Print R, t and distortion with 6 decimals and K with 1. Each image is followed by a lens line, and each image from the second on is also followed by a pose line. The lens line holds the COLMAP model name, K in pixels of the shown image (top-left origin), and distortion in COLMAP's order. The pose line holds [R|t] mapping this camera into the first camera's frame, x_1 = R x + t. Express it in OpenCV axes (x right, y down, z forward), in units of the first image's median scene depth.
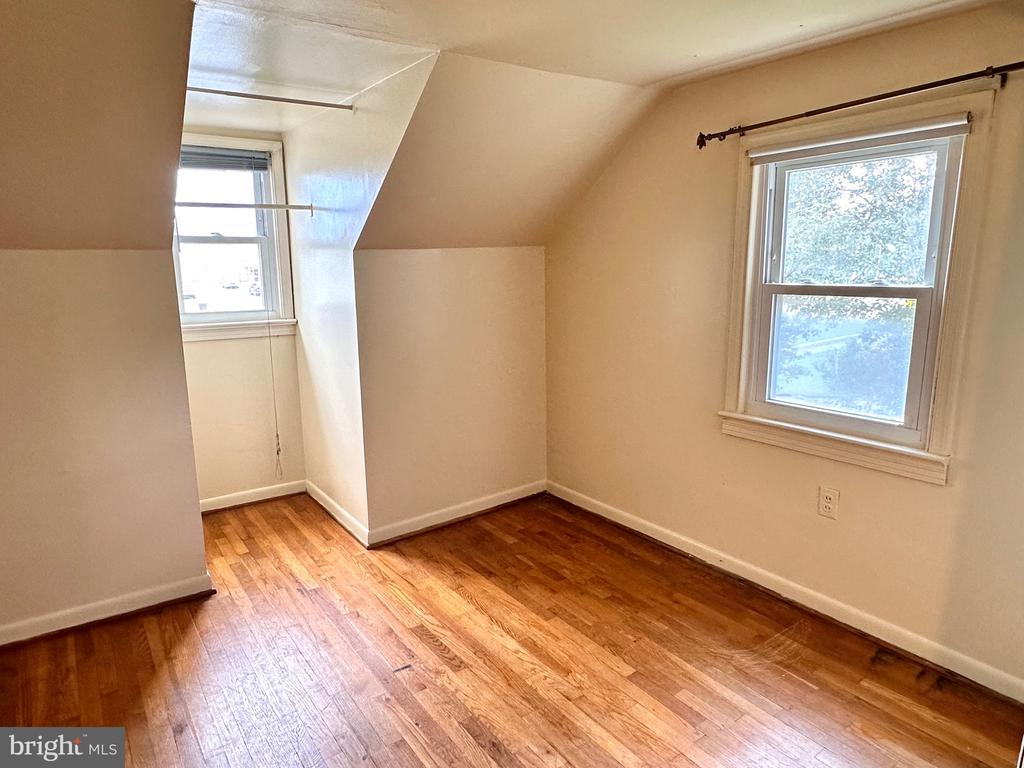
lens RADIAL K [[638.1, 0, 507.7], [0, 638.1, 389.4], [0, 0, 1]] dist [-0.001916, 0.001845]
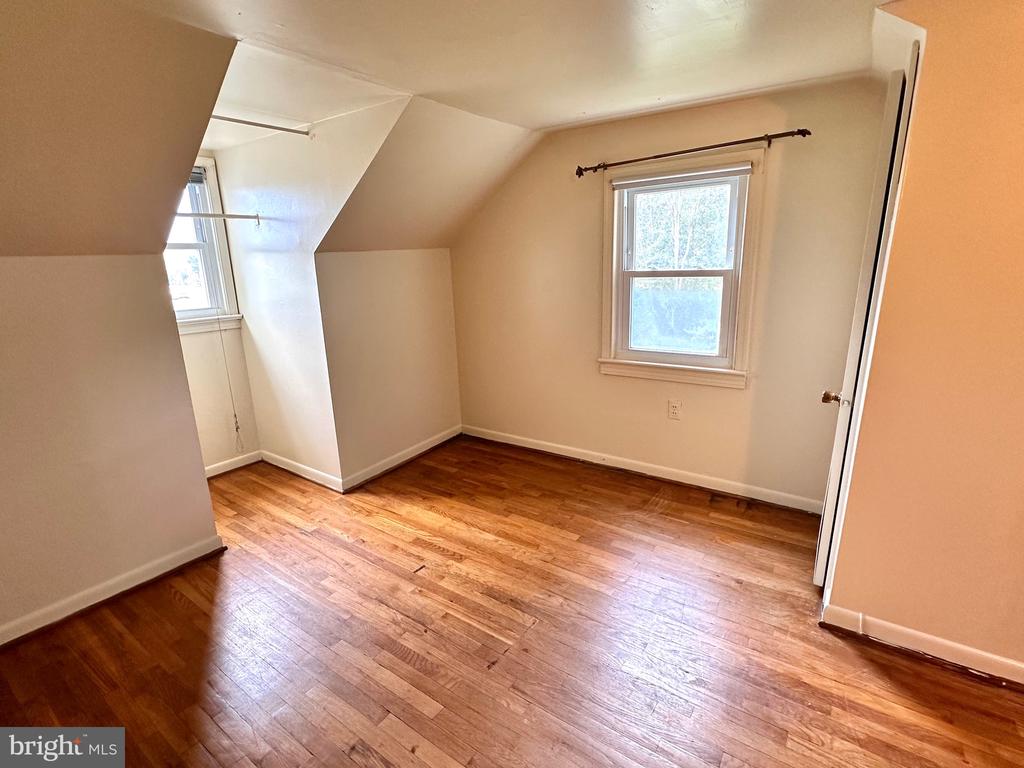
lens RADIAL K [[497.2, 0, 510.7], [0, 497.2, 383.5], [0, 0, 1]] dist [0.000343, 0.000197]
pose [[0.944574, -0.098301, 0.313237, -0.242827], [0.085007, 0.994814, 0.055853, 0.010000], [-0.317103, -0.026130, 0.948031, -0.028863]]
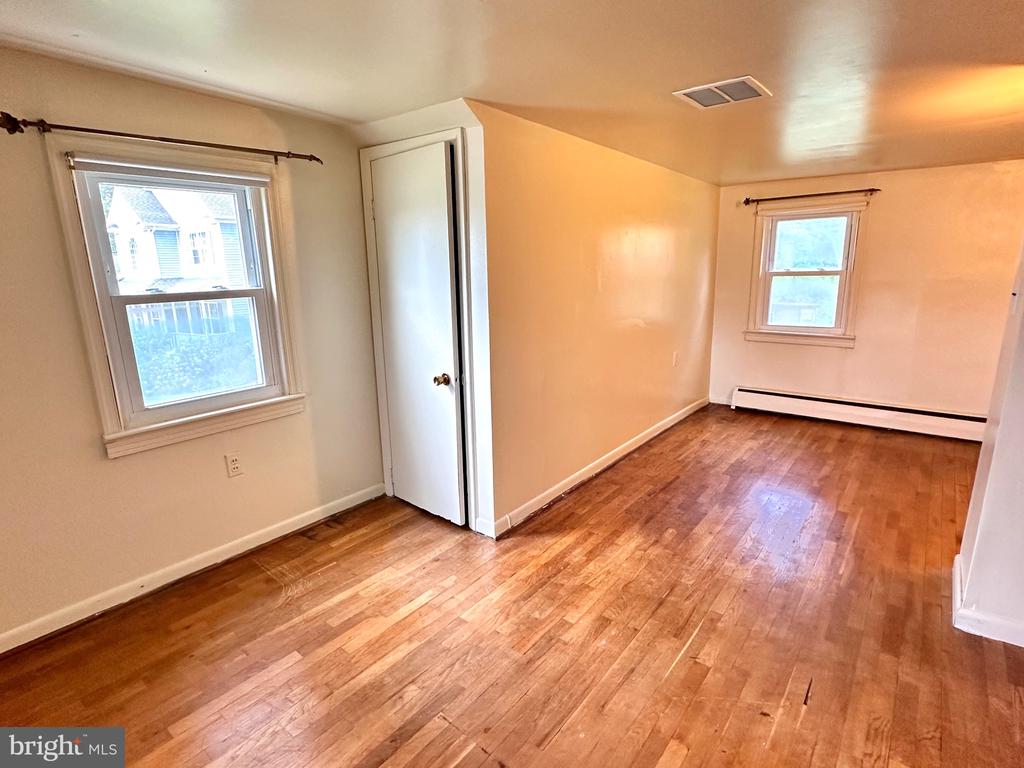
lens RADIAL K [[529.7, 0, 512.0], [0, 529.7, 384.0], [0, 0, 1]] dist [-0.000867, 0.000355]
pose [[-0.268922, -0.194061, 0.943409, -0.565393], [0.214583, 0.942802, 0.255104, -0.113303], [-0.938954, 0.271043, -0.211898, 0.633781]]
